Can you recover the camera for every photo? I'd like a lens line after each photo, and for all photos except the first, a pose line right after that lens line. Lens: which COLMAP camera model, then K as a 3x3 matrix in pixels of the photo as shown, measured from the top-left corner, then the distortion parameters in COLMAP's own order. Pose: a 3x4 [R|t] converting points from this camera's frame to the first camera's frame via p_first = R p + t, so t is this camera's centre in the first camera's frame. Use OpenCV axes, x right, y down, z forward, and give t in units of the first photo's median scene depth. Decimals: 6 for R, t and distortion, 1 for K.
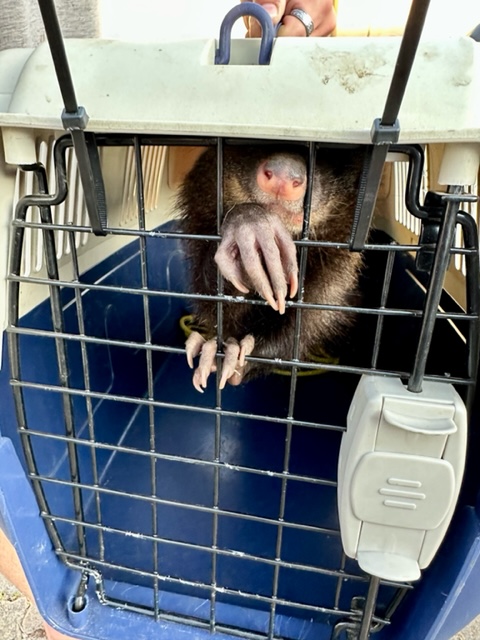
lens RADIAL K [[447.6, 0, 236.1], [0, 447.6, 318.0], [0, 0, 1]] dist [0.005921, 0.006709]
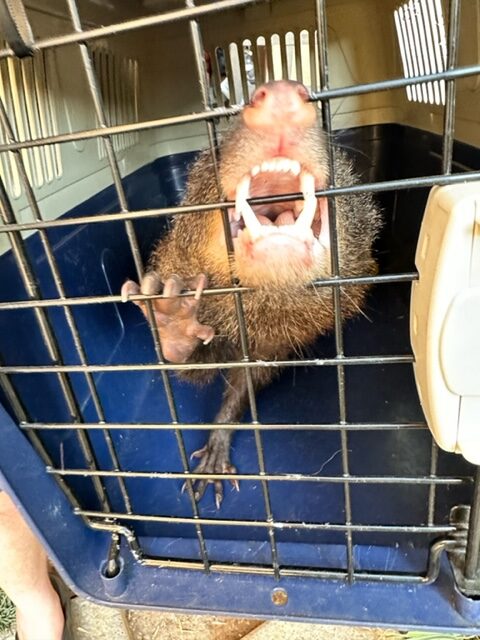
lens RADIAL K [[447.6, 0, 234.1], [0, 447.6, 315.3], [0, 0, 1]] dist [0.005921, 0.006709]
pose [[0.984481, -0.168994, -0.047305, -0.012629], [0.171679, 0.983324, 0.059995, 0.177040], [0.036378, -0.067186, 0.997077, 0.228424]]
